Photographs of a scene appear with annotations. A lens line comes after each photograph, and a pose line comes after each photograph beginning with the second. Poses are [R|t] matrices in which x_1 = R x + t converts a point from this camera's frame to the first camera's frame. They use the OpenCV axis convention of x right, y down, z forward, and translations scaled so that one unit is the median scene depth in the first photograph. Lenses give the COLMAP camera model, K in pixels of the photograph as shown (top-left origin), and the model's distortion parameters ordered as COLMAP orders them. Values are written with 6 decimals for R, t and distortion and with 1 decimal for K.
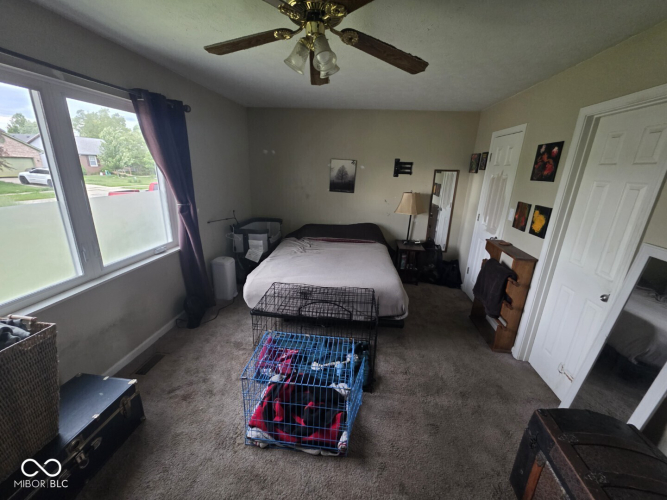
lens RADIAL K [[267.6, 0, 334.0], [0, 267.6, 247.6], [0, 0, 1]] dist [0.000203, 0.000231]
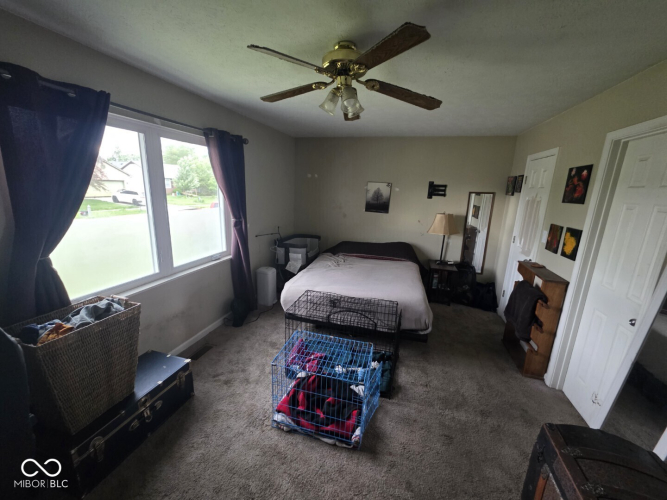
lens RADIAL K [[266.5, 0, 335.7], [0, 266.5, 249.5], [0, 0, 1]] dist [0.000471, 0.000380]
pose [[0.987506, 0.037400, -0.153081, 0.066232], [-0.047926, 0.996691, -0.065658, 0.032543], [0.150118, 0.072174, 0.986030, -0.107877]]
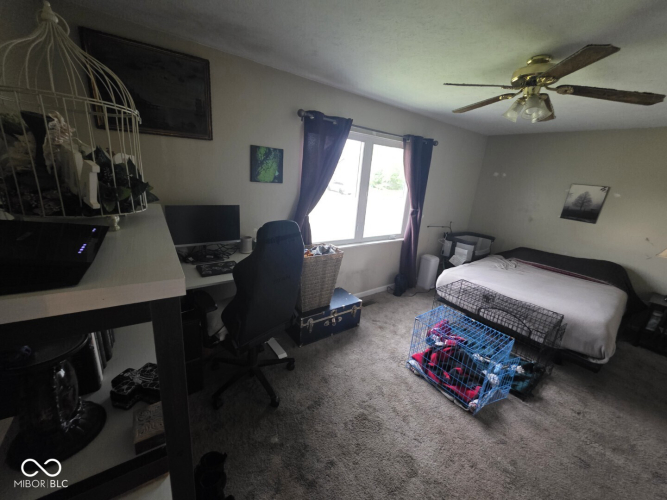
lens RADIAL K [[269.3, 0, 333.4], [0, 269.3, 250.8], [0, 0, 1]] dist [-0.001062, 0.000124]
pose [[0.682909, 0.221851, -0.696001, 0.228316], [-0.262935, 0.963561, 0.049147, 0.113177], [0.681543, 0.149440, 0.716357, -0.346611]]
